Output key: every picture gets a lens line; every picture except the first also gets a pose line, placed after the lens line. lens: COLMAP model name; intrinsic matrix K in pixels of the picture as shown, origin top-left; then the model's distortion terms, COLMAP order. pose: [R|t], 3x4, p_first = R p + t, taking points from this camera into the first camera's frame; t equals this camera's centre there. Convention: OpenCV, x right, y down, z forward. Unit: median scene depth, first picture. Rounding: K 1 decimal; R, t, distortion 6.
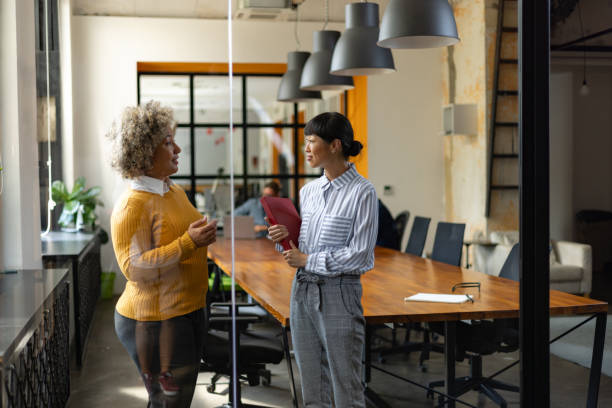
lens RADIAL K [[913.9, 0, 306.0], [0, 913.9, 204.0], [0, 0, 1]] dist [0.123836, -0.093499]
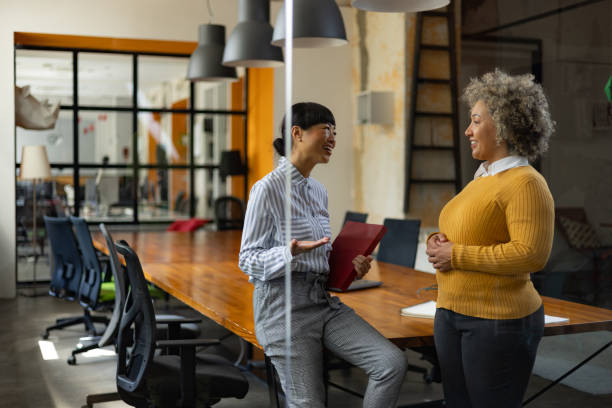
lens RADIAL K [[899.7, 0, 306.0], [0, 899.7, 204.0], [0, 0, 1]] dist [0.047428, 0.111746]
pose [[0.987813, 0.008188, 0.155433, -0.044760], [-0.009590, 0.999920, 0.008270, -0.001538], [-0.155352, -0.009660, 0.987812, 0.109637]]
